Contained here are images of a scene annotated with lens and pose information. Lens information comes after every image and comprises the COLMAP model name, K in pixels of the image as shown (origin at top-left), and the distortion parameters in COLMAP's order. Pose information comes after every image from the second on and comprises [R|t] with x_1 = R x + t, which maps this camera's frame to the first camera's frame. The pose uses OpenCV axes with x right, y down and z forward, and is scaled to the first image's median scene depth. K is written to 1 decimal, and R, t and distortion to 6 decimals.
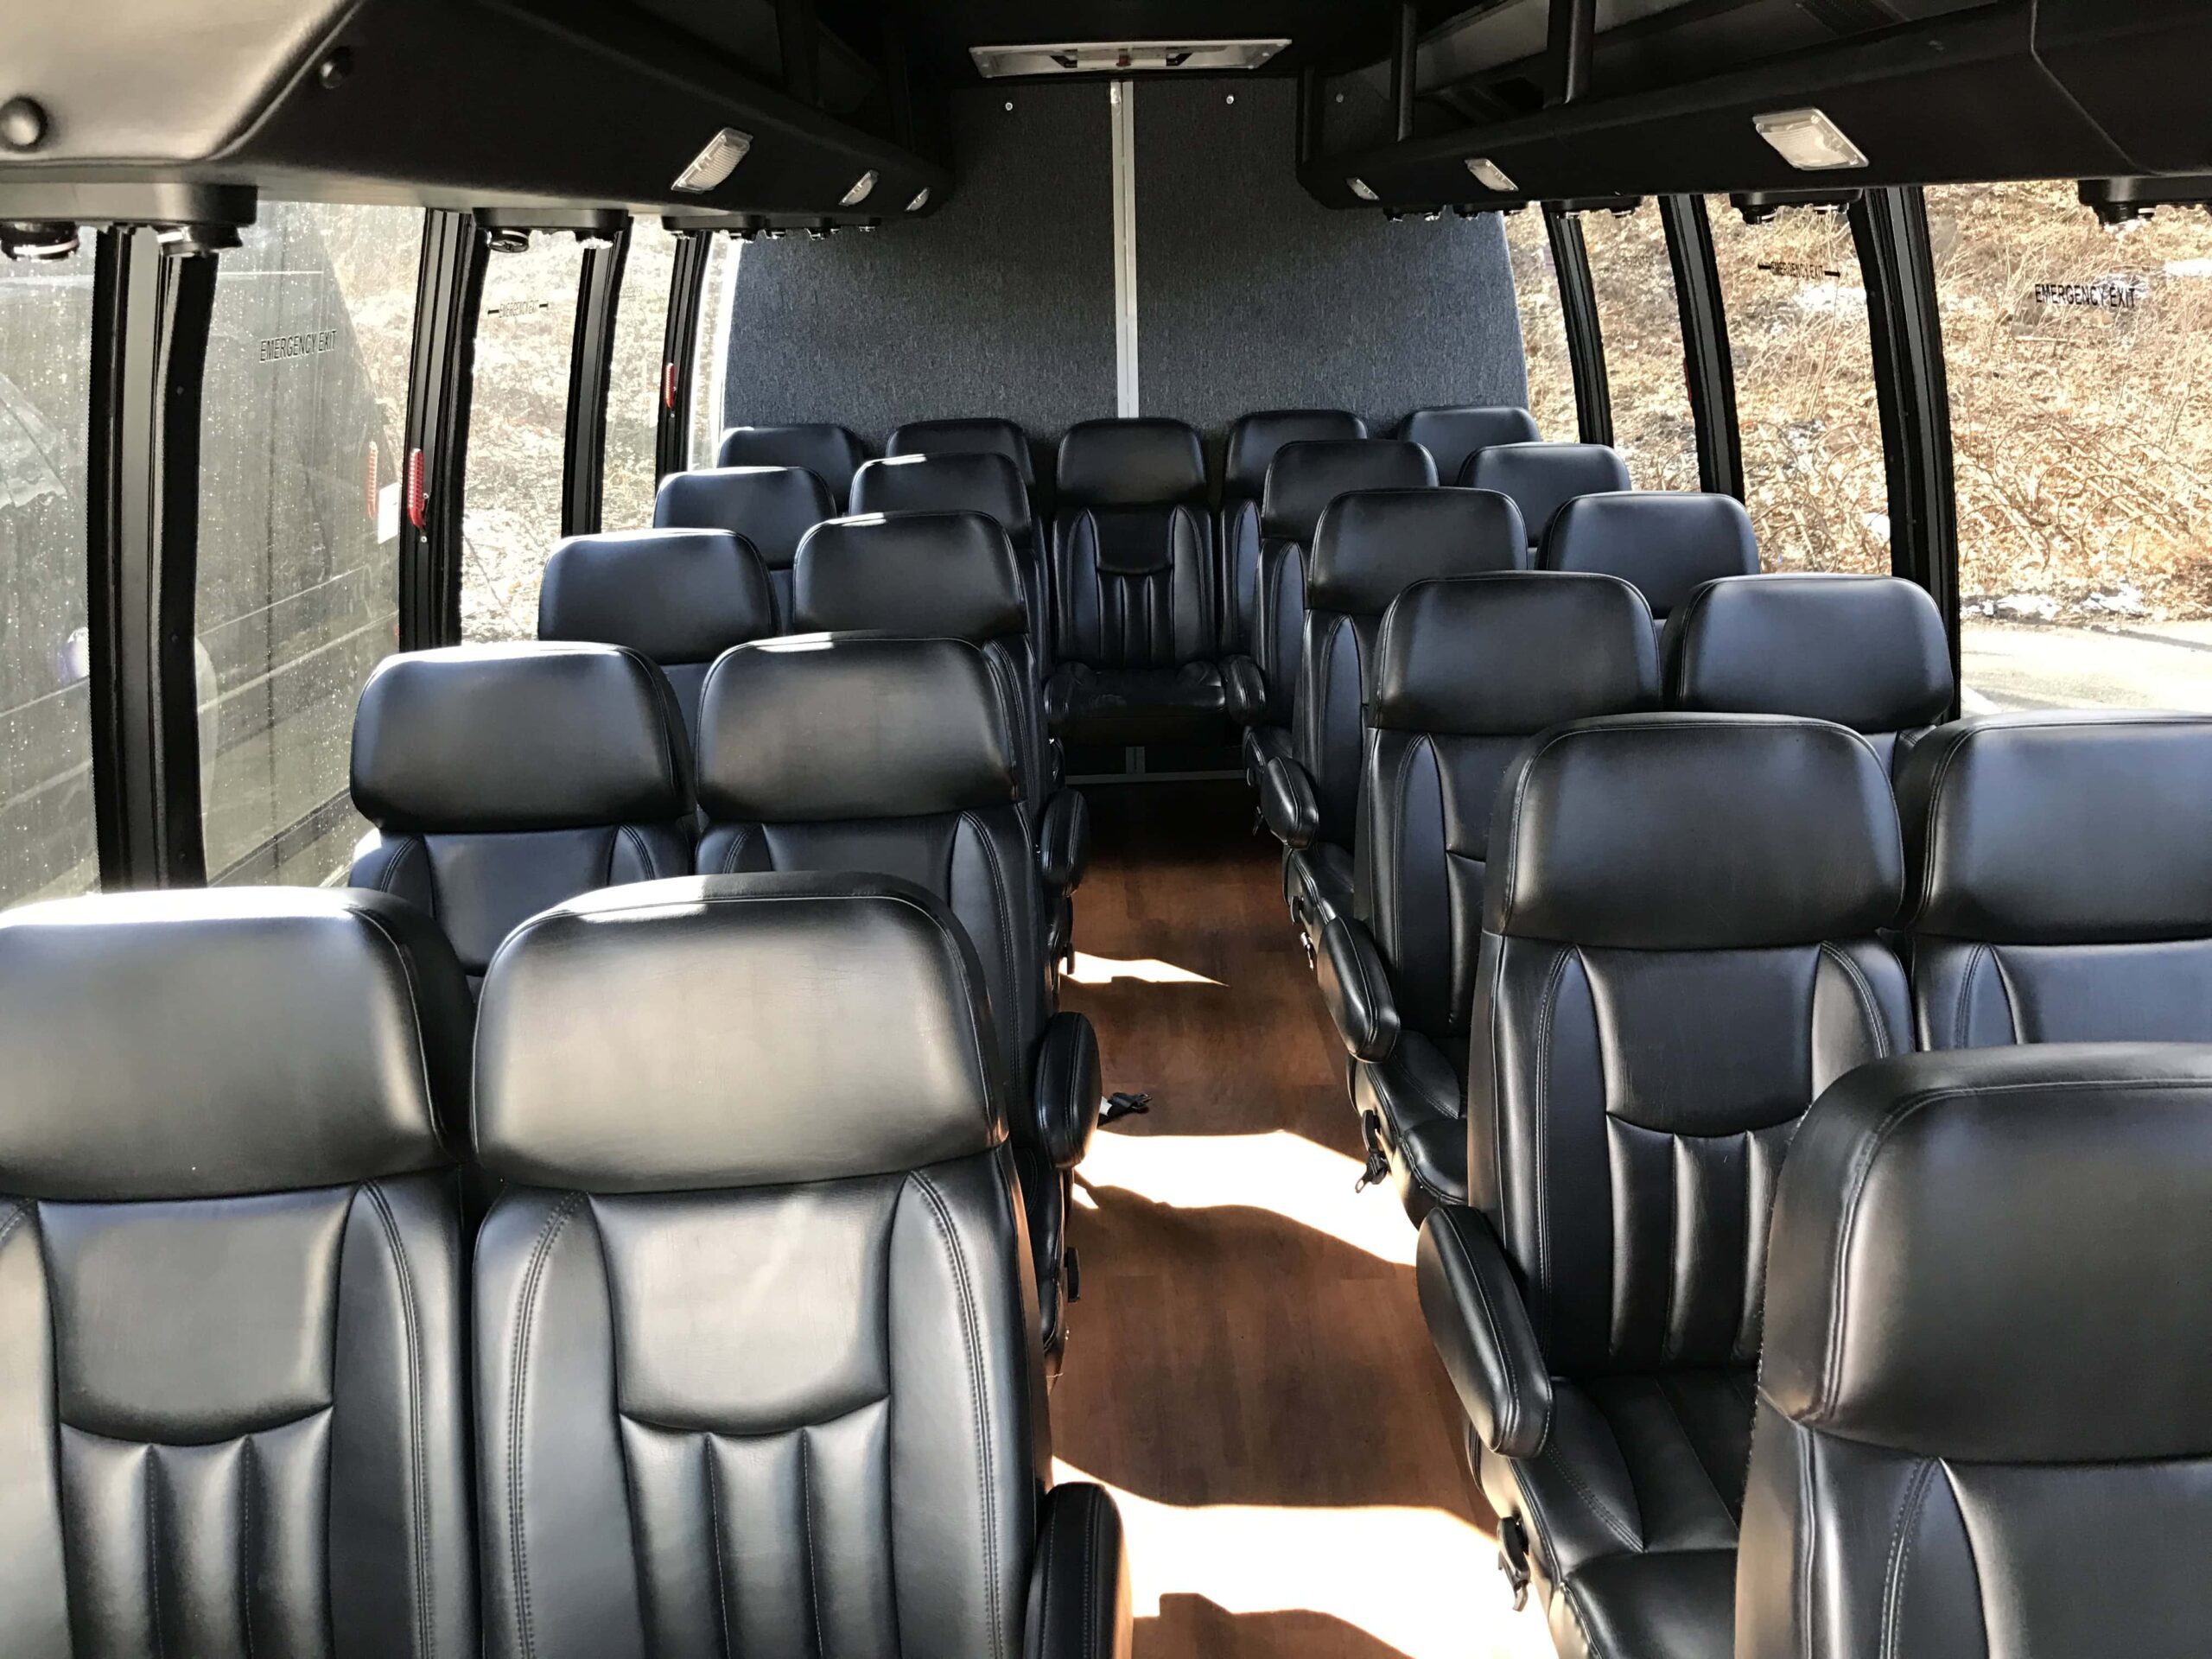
lens RADIAL K [[1814.2, 0, 1106.0], [0, 1814.2, 829.5], [0, 0, 1]] dist [-0.000438, 0.002206]
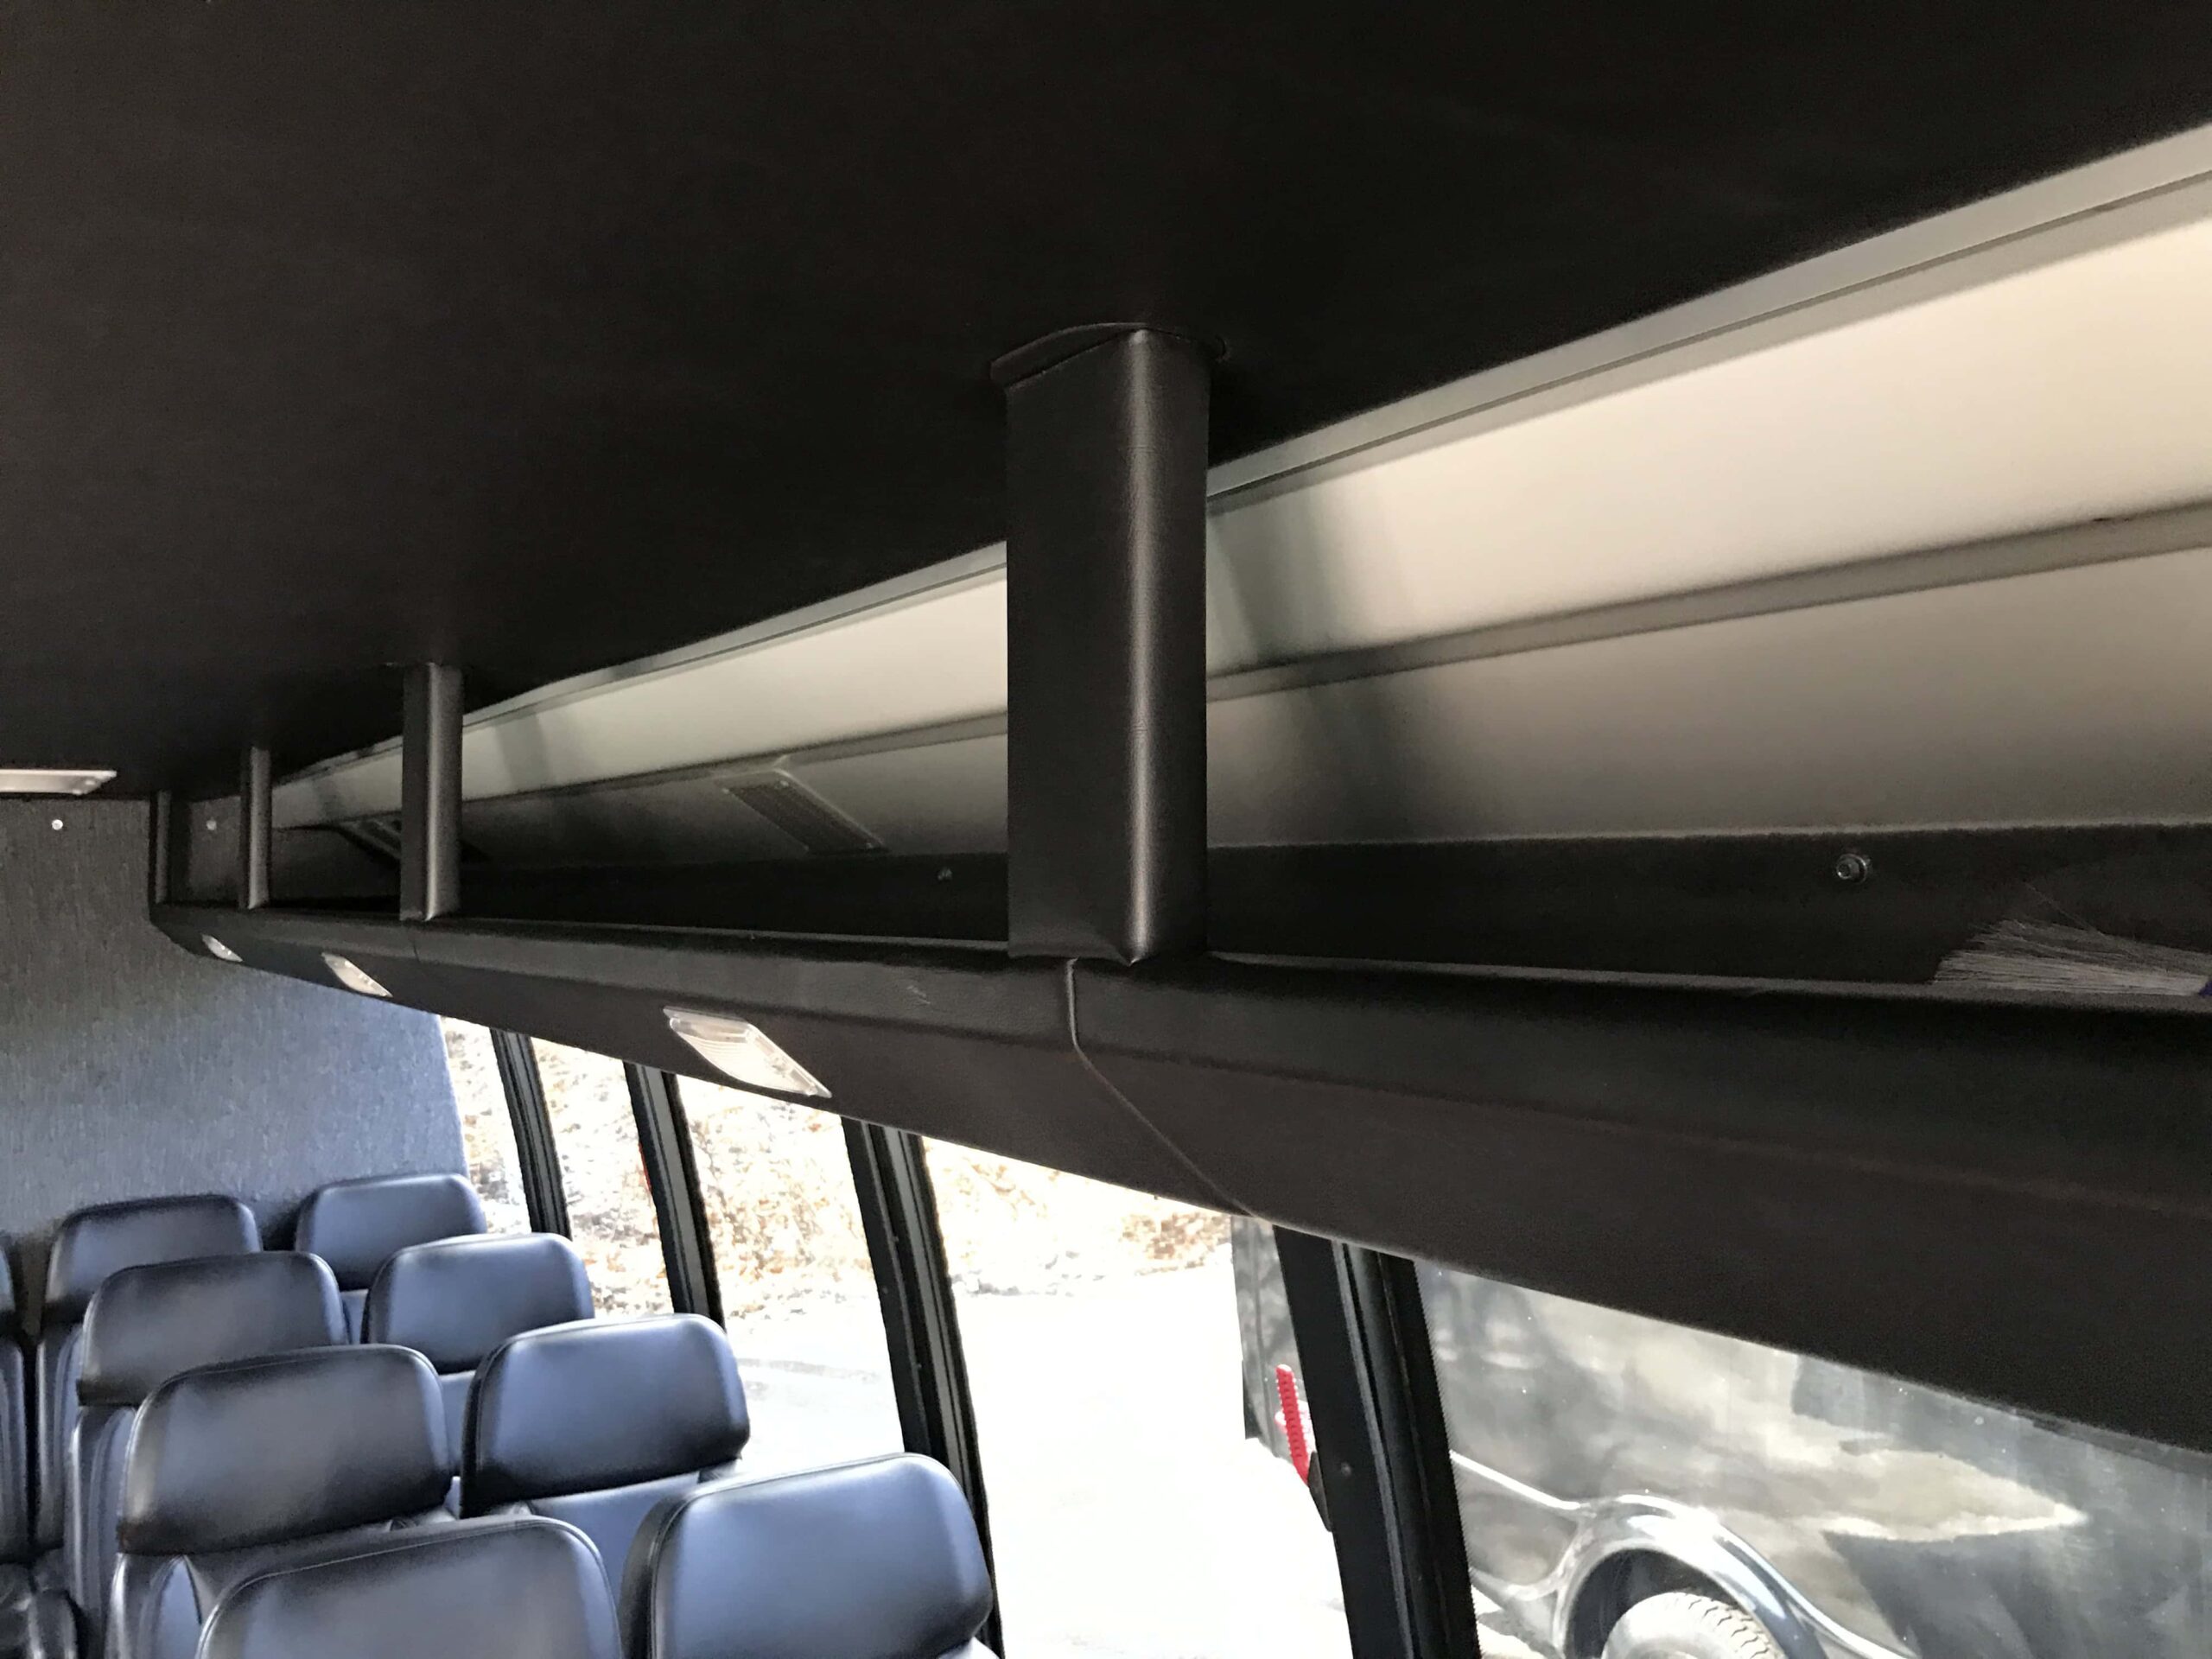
lens RADIAL K [[1814.2, 0, 1106.0], [0, 1814.2, 829.5], [0, 0, 1]] dist [-0.000438, 0.002206]
pose [[0.859385, 0.025485, 0.510693, 0.054984], [0.152717, 0.940378, -0.303918, -0.083332], [-0.487990, 0.339174, 0.804256, 0.128125]]
